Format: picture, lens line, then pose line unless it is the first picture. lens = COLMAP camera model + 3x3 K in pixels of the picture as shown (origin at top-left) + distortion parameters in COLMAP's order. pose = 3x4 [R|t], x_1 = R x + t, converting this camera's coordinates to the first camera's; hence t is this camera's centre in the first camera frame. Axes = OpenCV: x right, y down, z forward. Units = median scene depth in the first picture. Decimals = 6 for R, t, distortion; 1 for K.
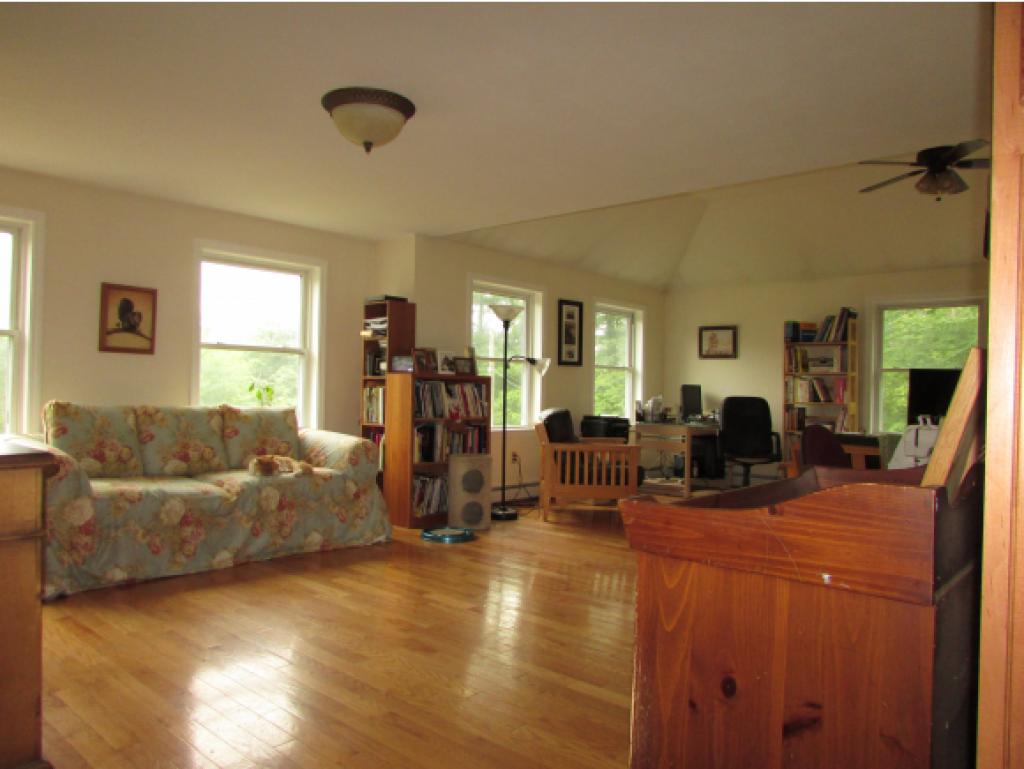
lens RADIAL K [[728.3, 0, 498.6], [0, 728.3, 385.3], [0, 0, 1]] dist [-0.015424, -0.000999]
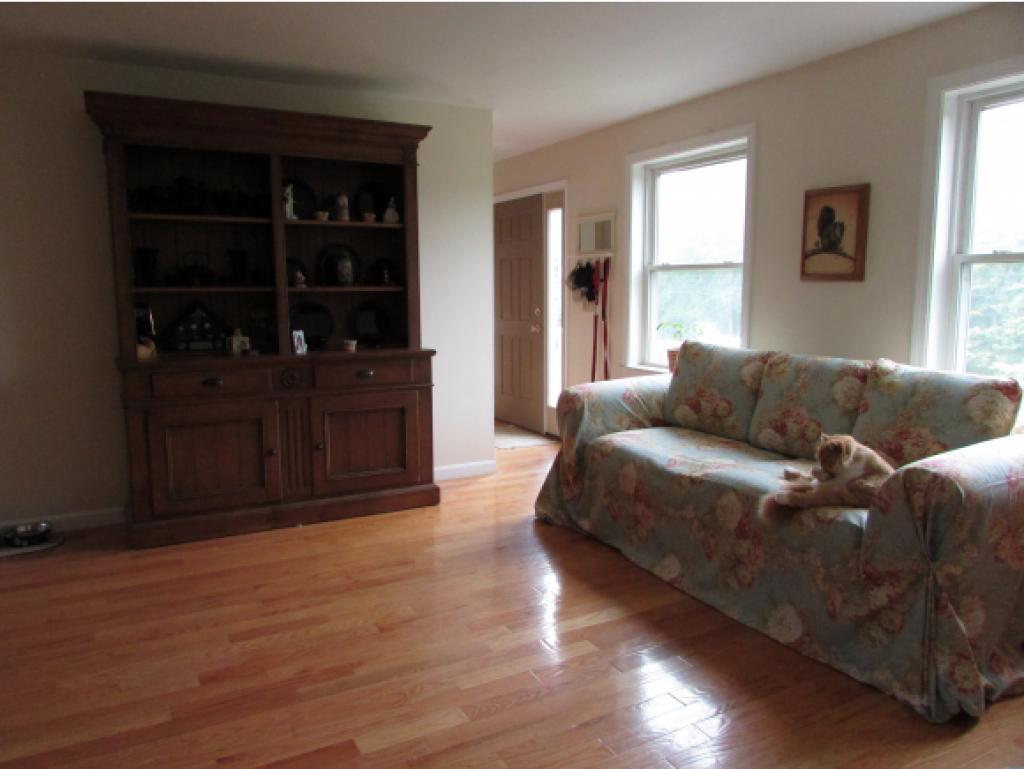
lens RADIAL K [[728.3, 0, 498.6], [0, 728.3, 385.3], [0, 0, 1]] dist [-0.015424, -0.000999]
pose [[-0.331853, 0.103423, -0.937644, 0.310758], [-0.000708, 0.993944, 0.109883, -0.019896], [0.943331, 0.037129, -0.329770, 0.950688]]
